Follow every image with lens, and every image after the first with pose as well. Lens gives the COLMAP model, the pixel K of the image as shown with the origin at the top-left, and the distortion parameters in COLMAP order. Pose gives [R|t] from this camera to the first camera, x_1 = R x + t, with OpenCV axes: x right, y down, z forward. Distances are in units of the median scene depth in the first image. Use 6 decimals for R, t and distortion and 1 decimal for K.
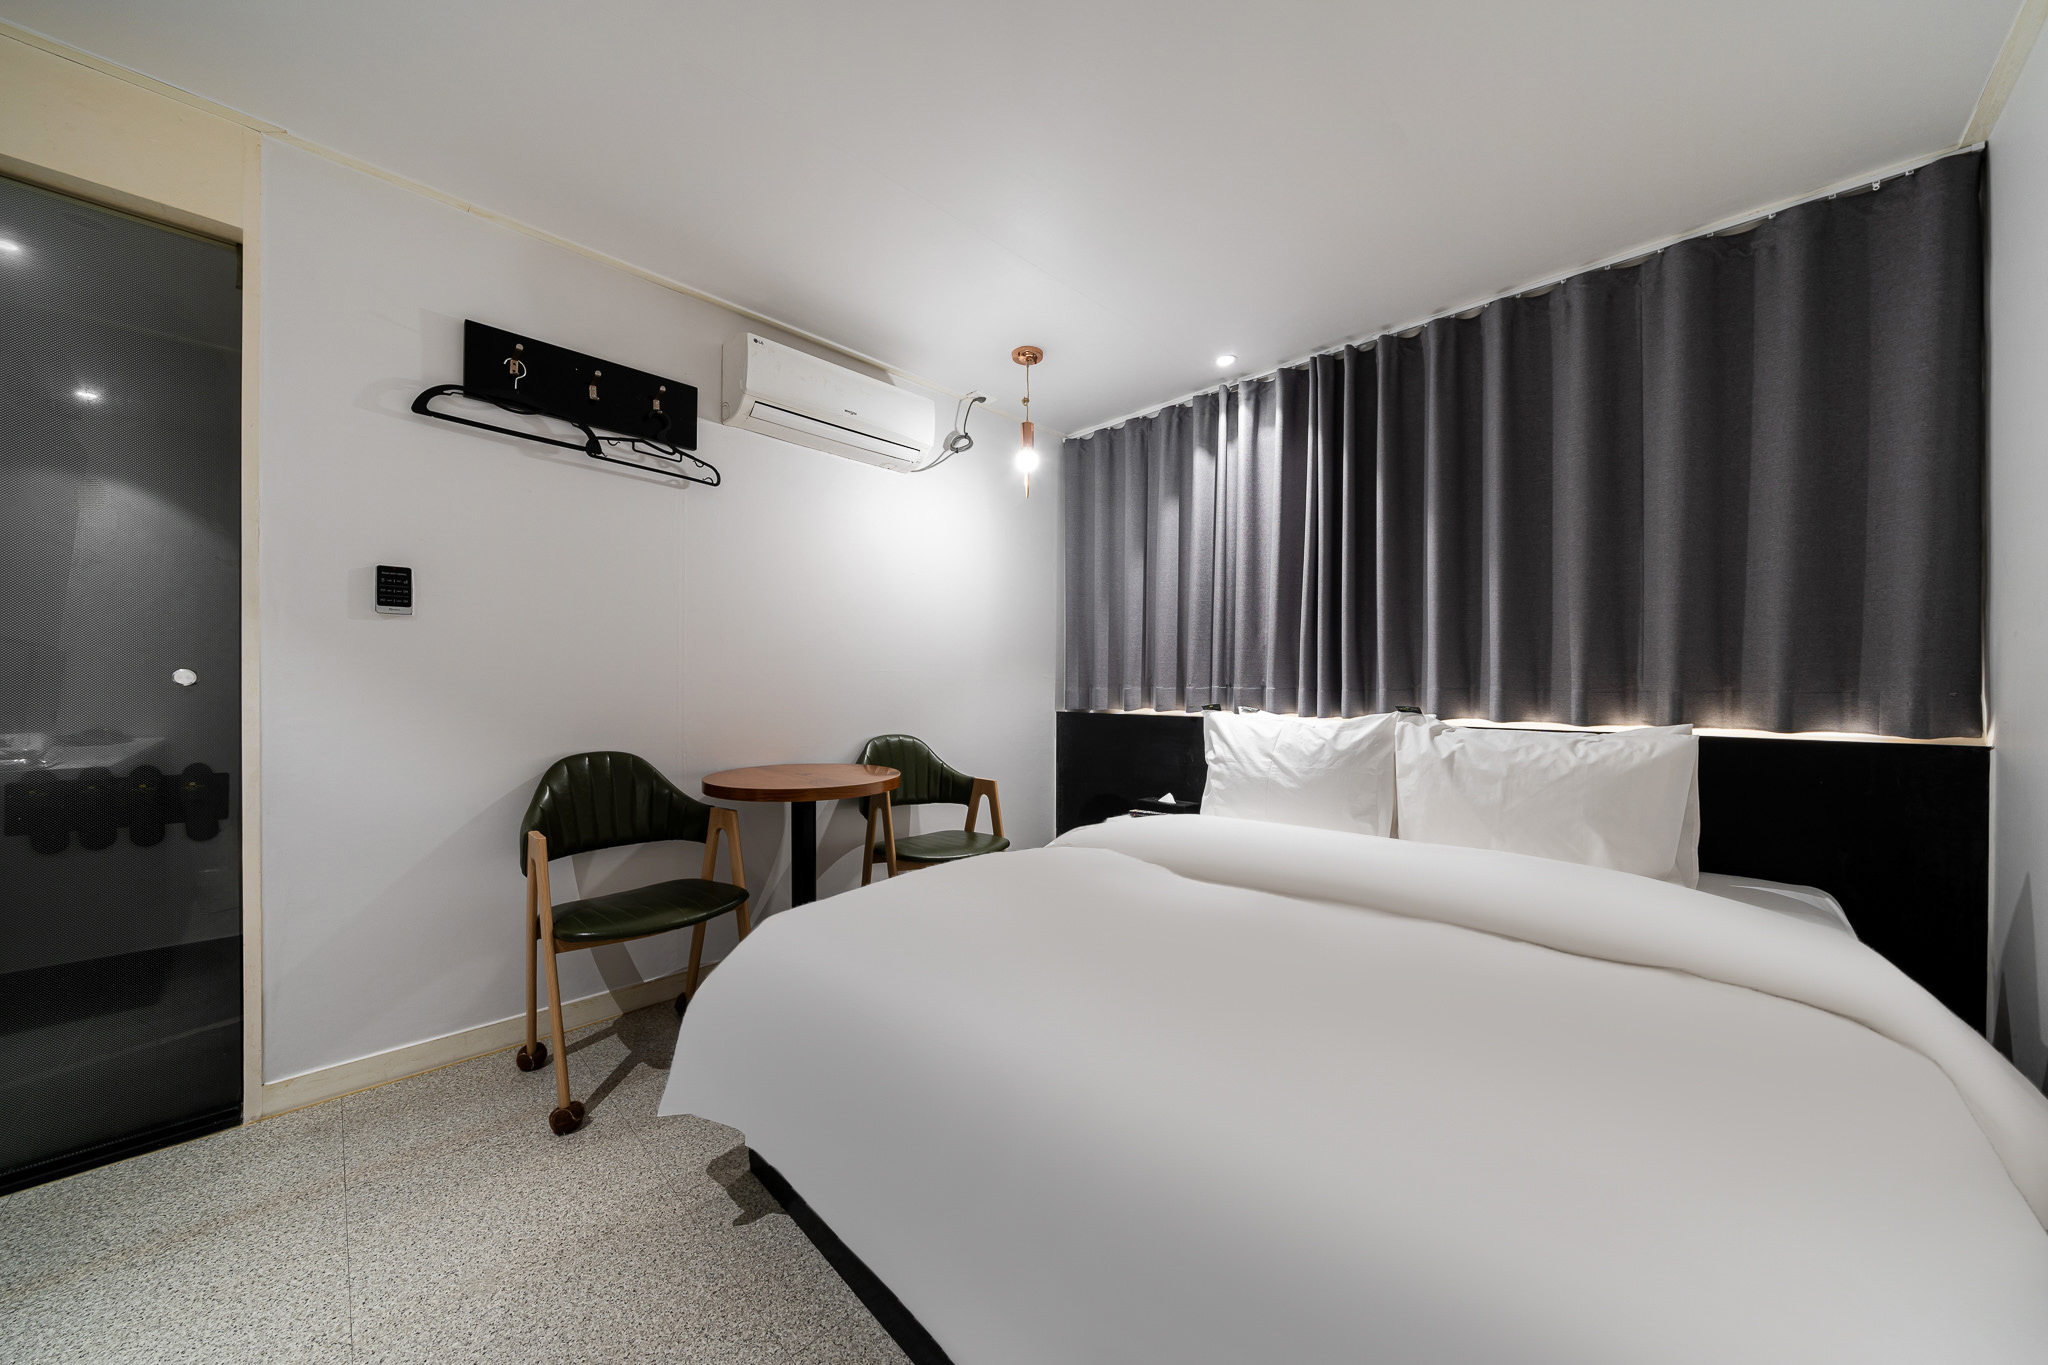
lens RADIAL K [[702.9, 0, 1024.7], [0, 702.9, 686.8], [0, 0, 1]] dist [-0.000610, -0.000109]
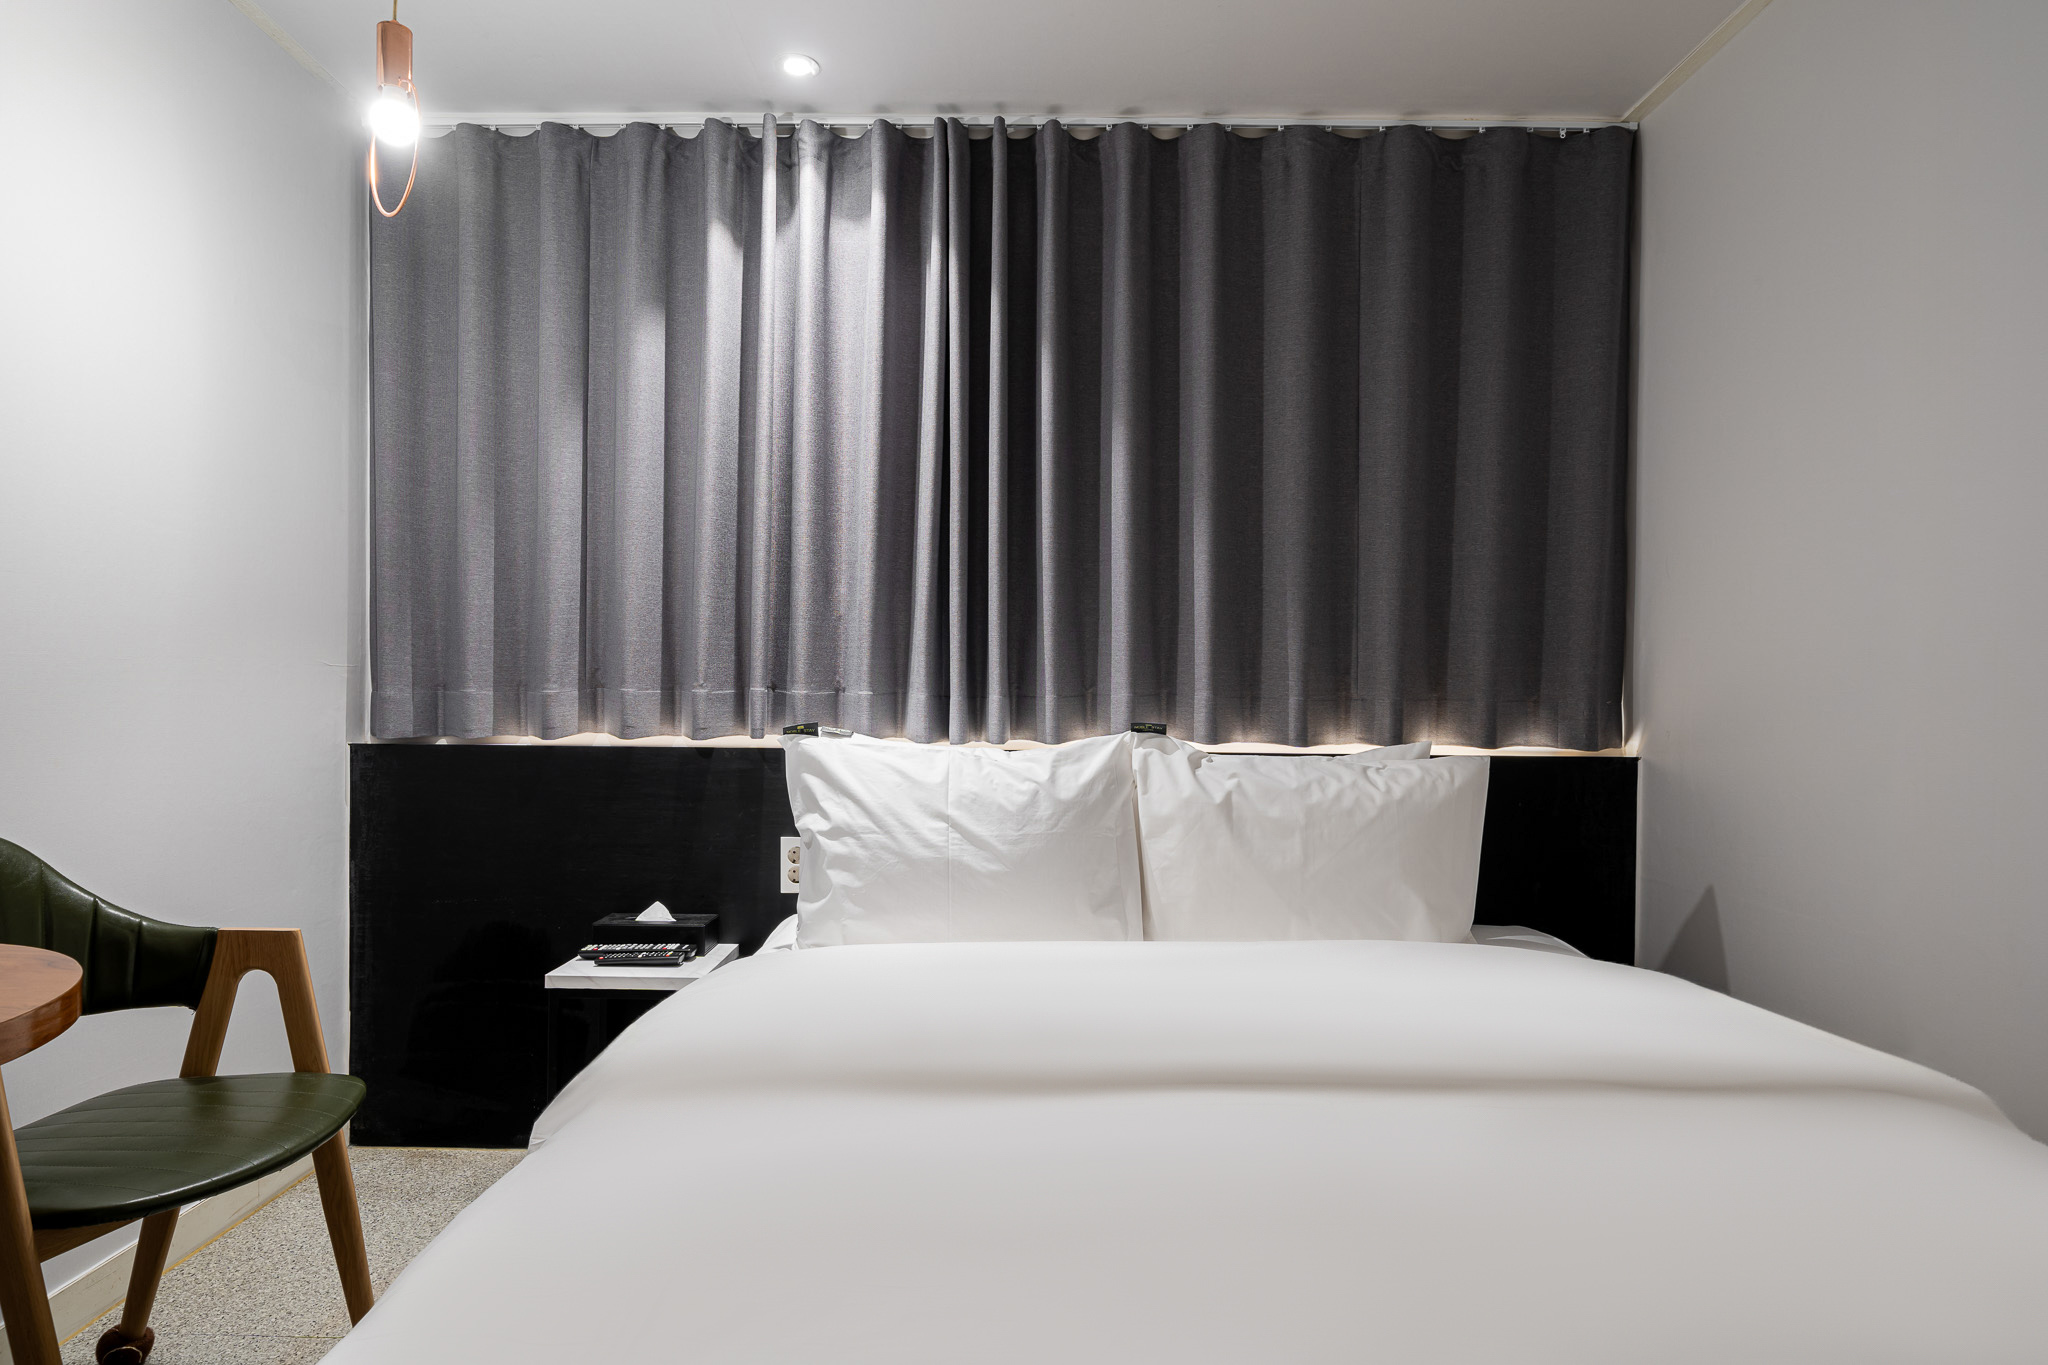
lens RADIAL K [[1123.6, 0, 991.7], [0, 1123.6, 702.6], [0, 0, 1]] dist [0.005526, 0.000534]
pose [[0.722459, -0.002653, 0.691409, -0.225415], [-0.006349, 0.999925, 0.010470, -0.000284], [-0.691385, -0.011954, 0.722388, 0.338223]]
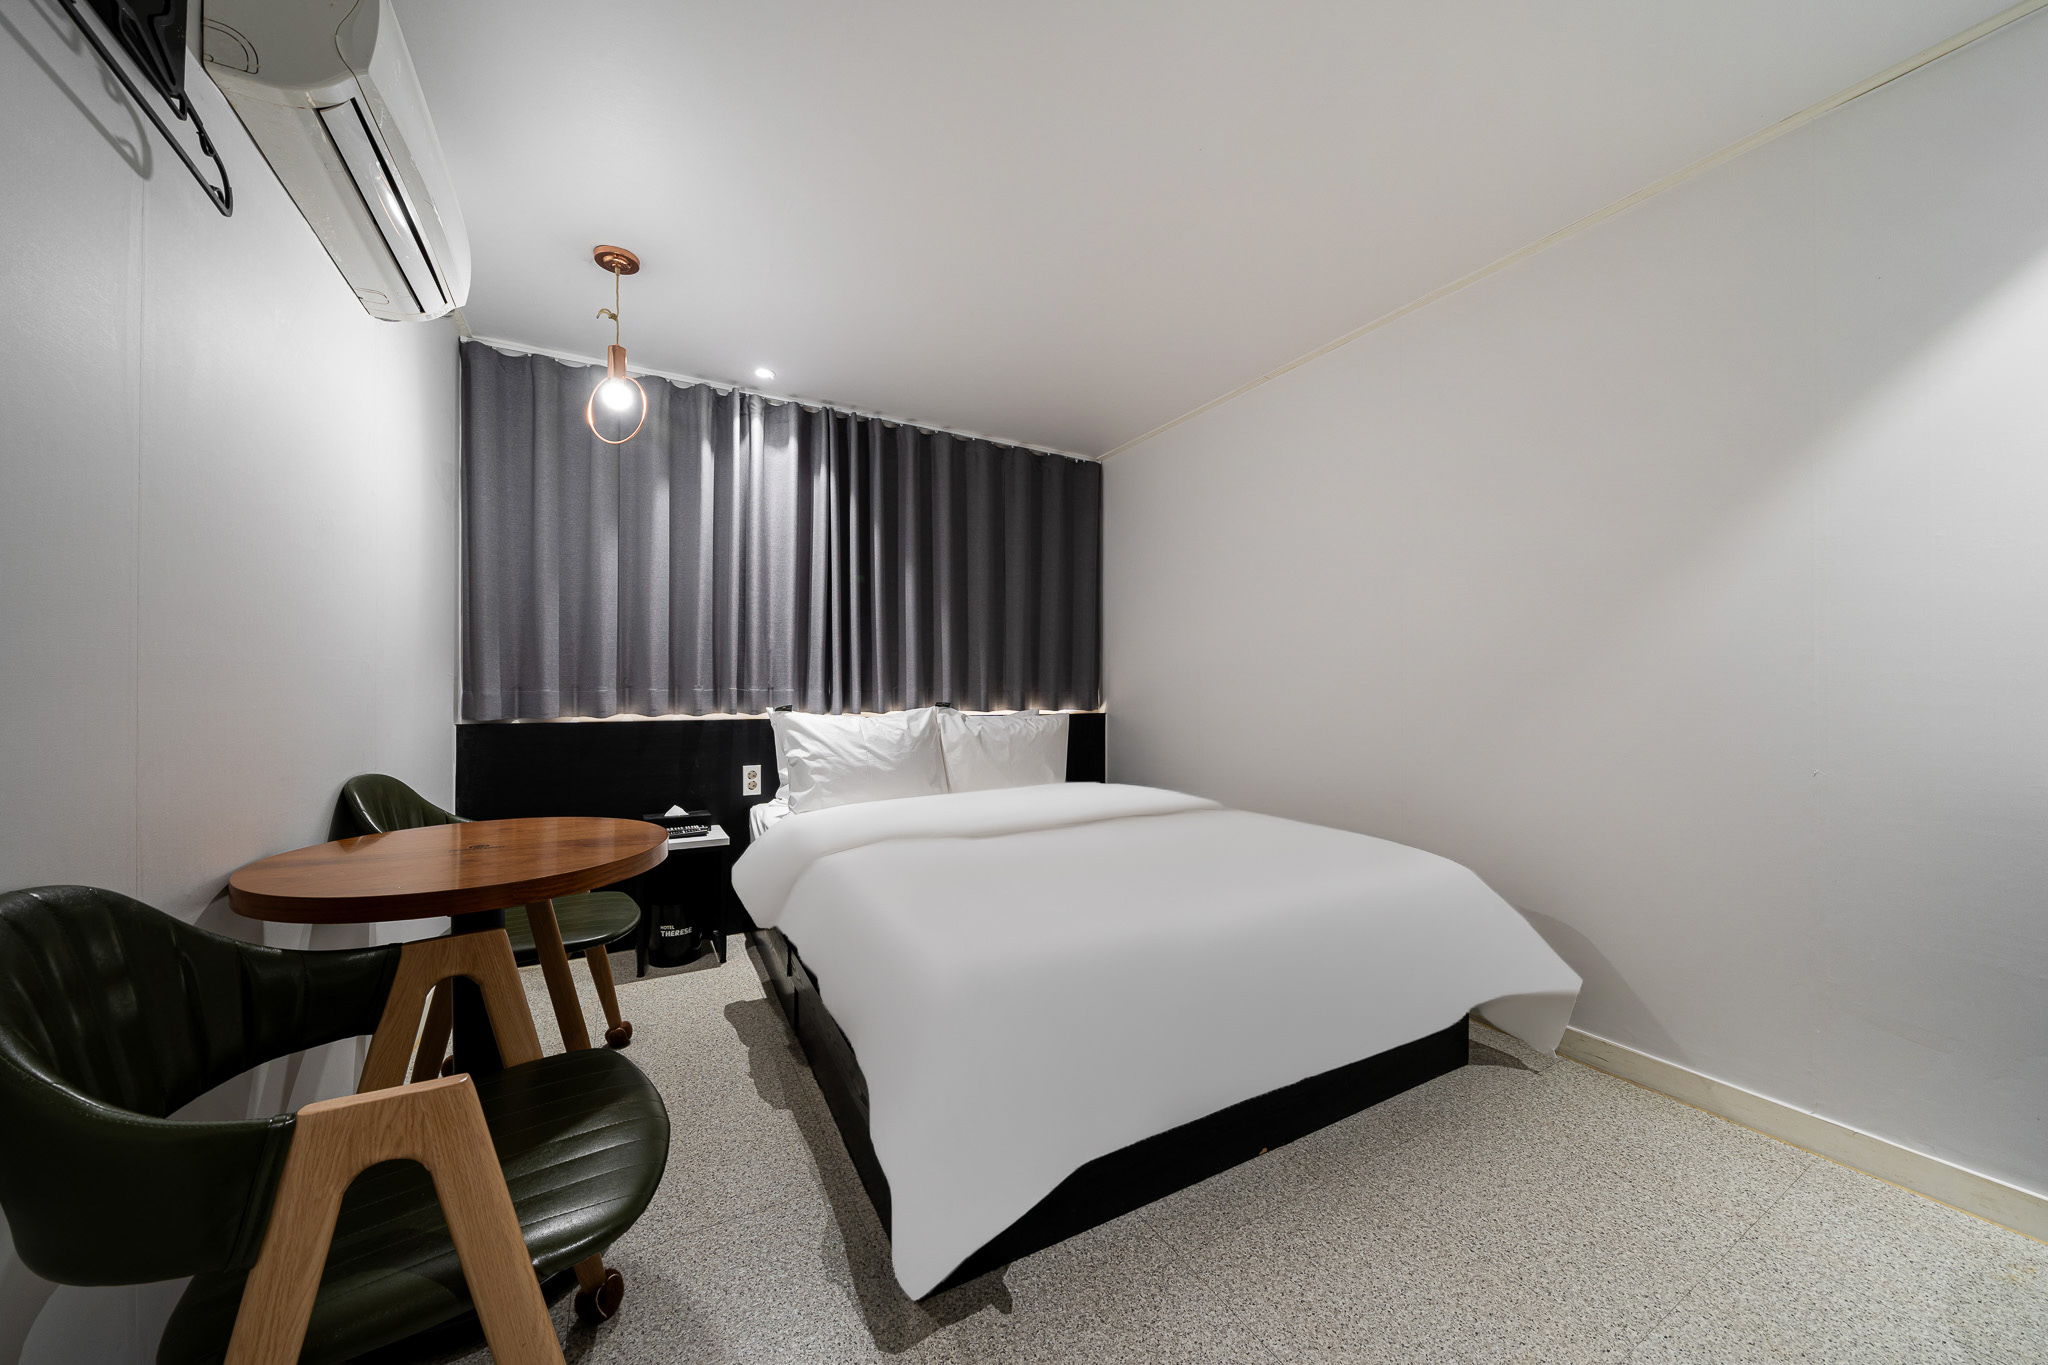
lens RADIAL K [[702.9, 0, 1024.7], [0, 702.9, 686.8], [0, 0, 1]] dist [-0.000610, -0.000109]
pose [[0.273517, 0.000691, 0.961867, -0.707604], [-0.000484, 1.000000, -0.000581, -0.003021], [-0.961867, -0.000307, 0.273518, 0.408893]]
